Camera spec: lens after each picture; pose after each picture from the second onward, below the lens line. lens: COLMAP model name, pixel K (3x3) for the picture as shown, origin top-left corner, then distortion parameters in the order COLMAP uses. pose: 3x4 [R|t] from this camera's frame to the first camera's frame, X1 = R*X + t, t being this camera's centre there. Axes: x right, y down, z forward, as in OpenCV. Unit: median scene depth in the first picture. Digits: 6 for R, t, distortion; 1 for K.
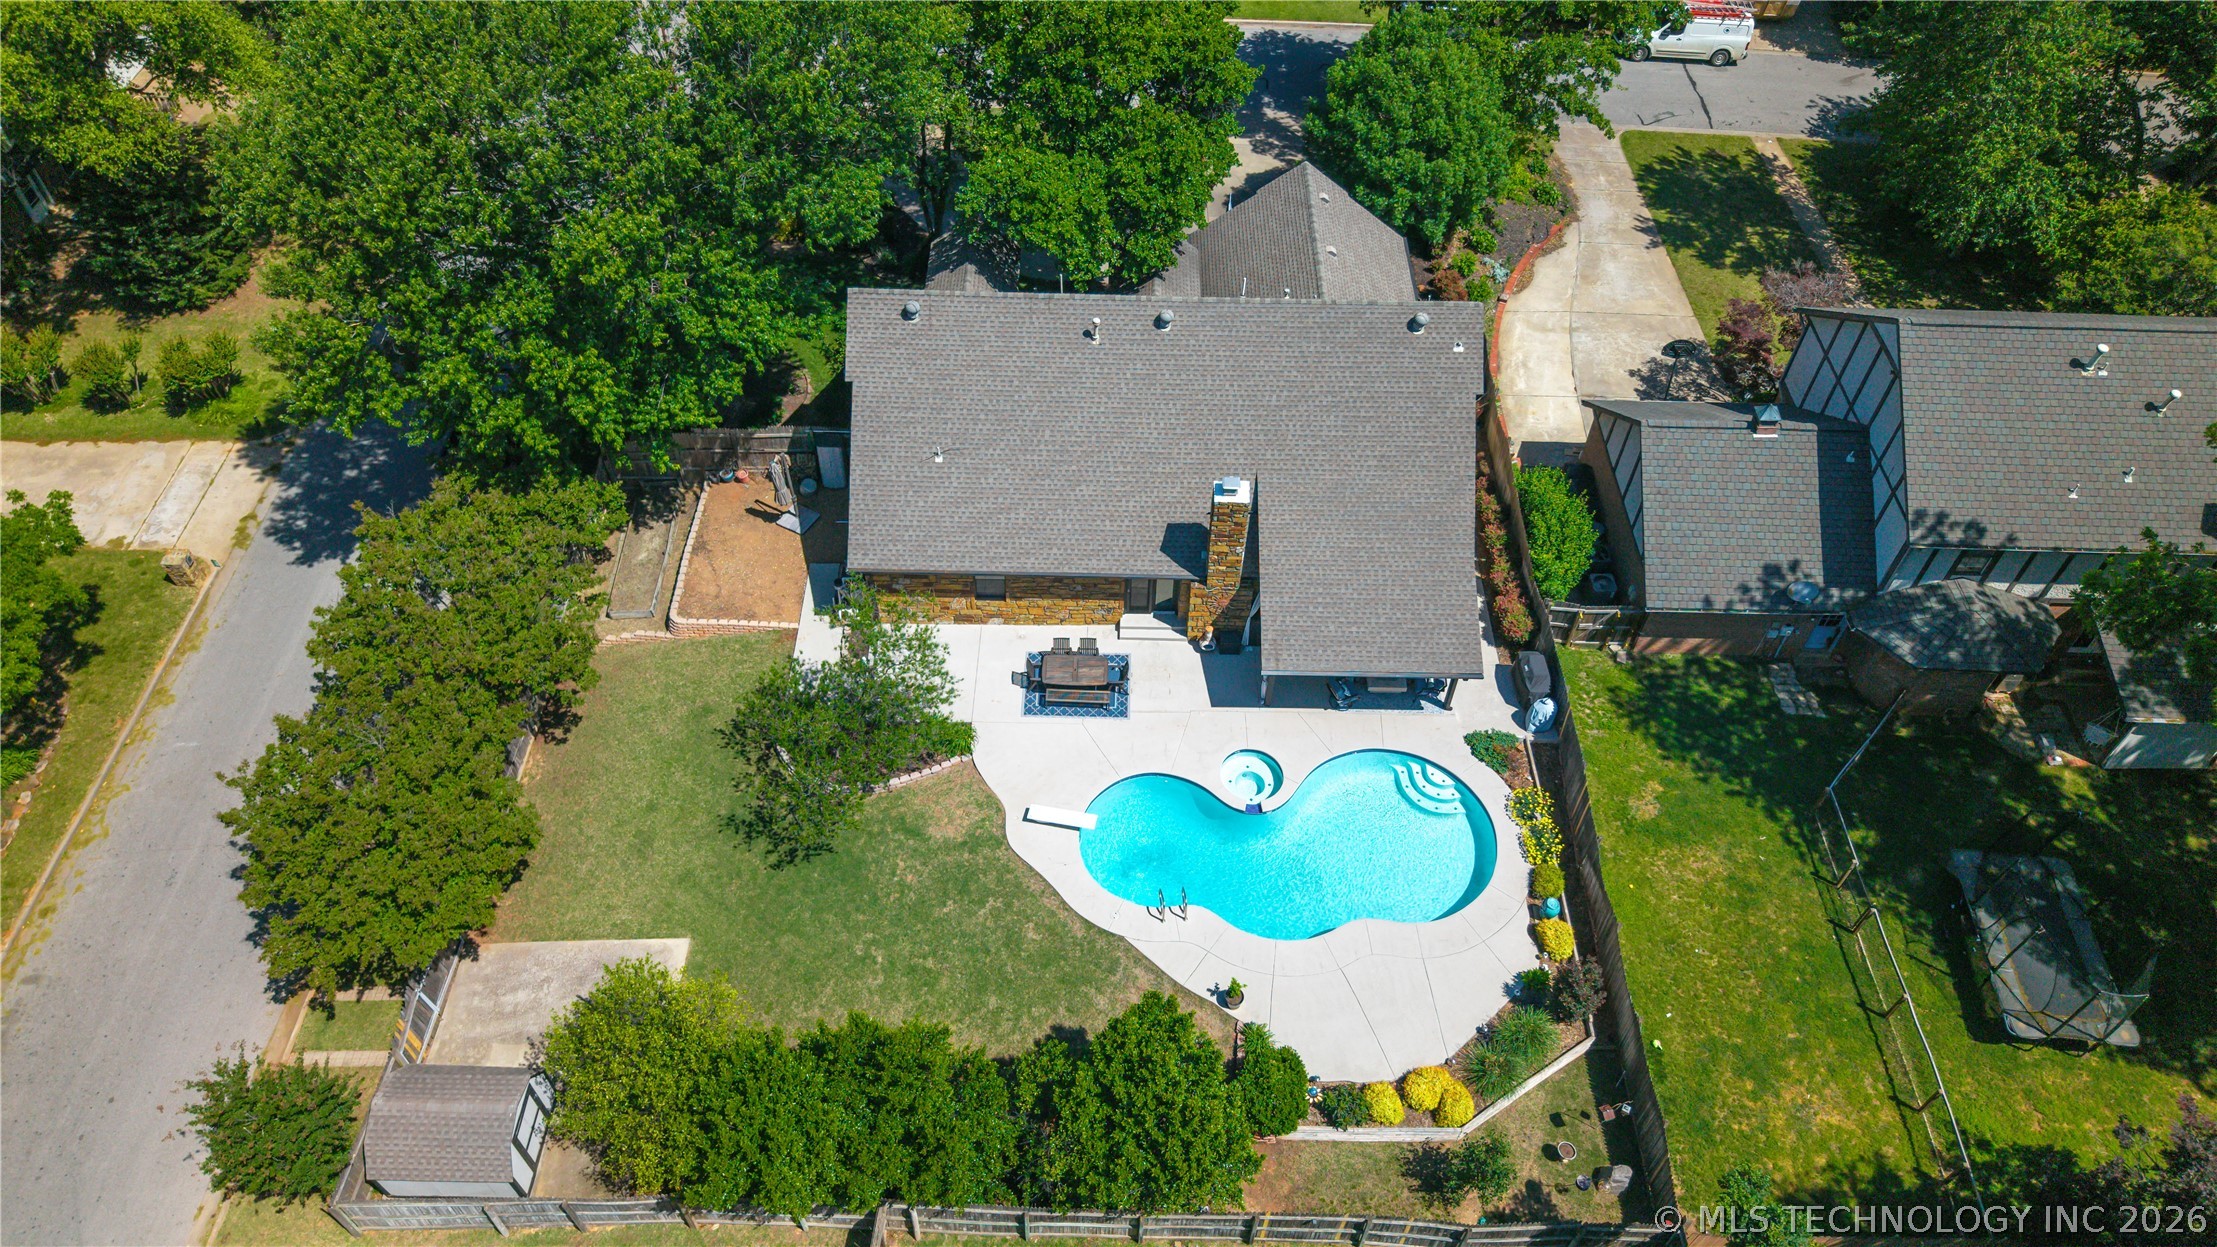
lens RADIAL K [[1480.9, 0, 1108.5], [0, 1480.9, 623.5], [0, 0, 1]] dist [0.014789, -0.005254]
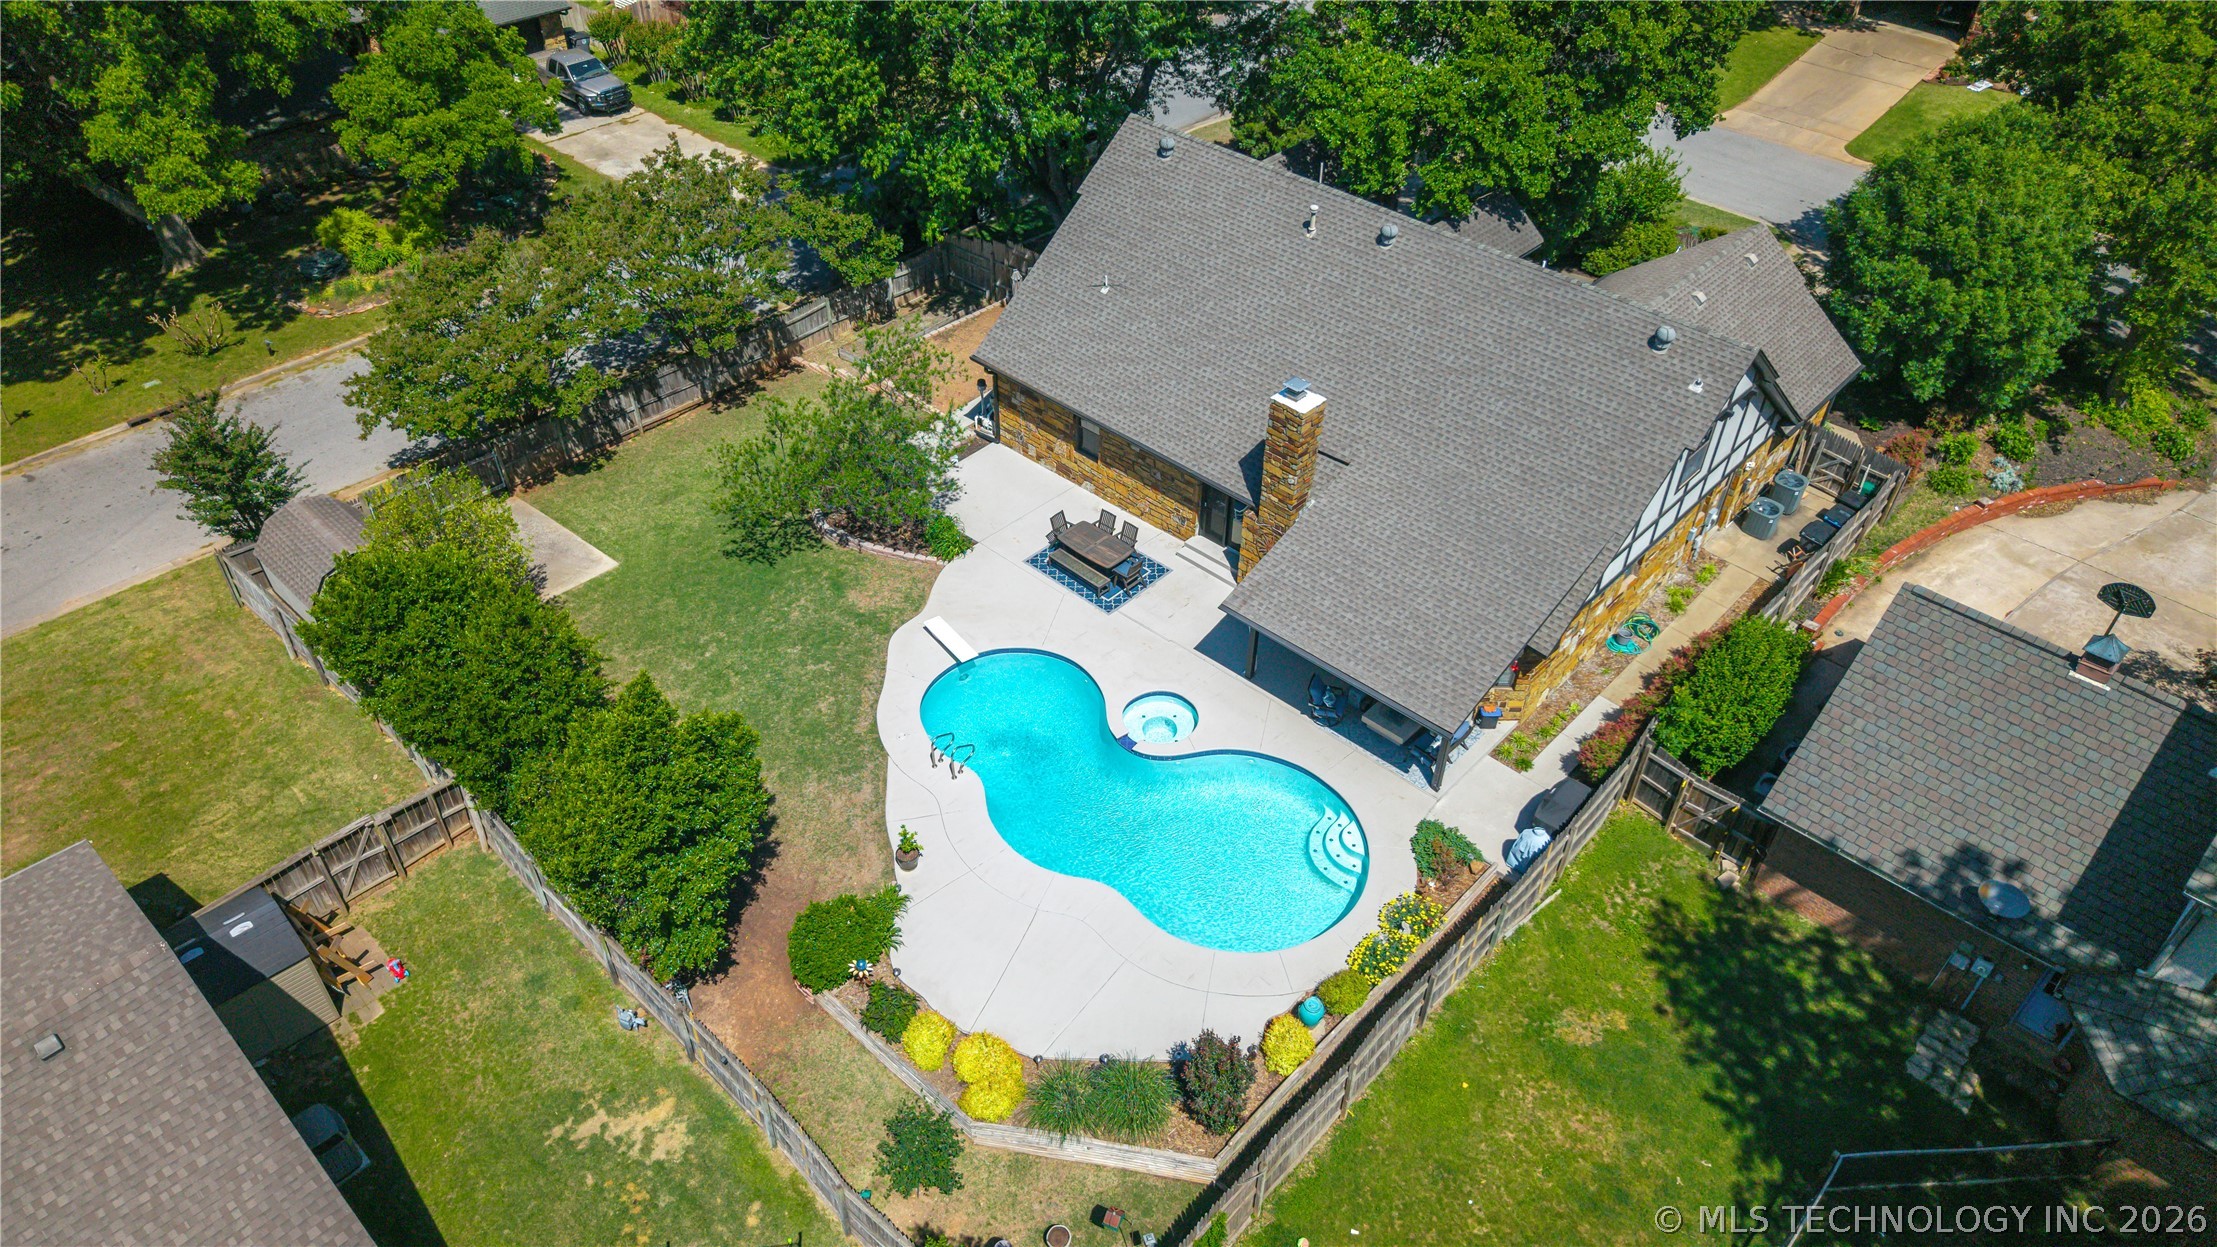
lens RADIAL K [[1456.5, 0, 1103.1], [0, 1456.5, 662.1], [0, 0, 1]] dist [0.003473, 0.000892]
pose [[0.738378, 0.448219, -0.503883, 0.452063], [-0.511955, 0.858901, 0.013813, 0.077846], [0.438977, 0.247766, 0.863662, 0.268273]]
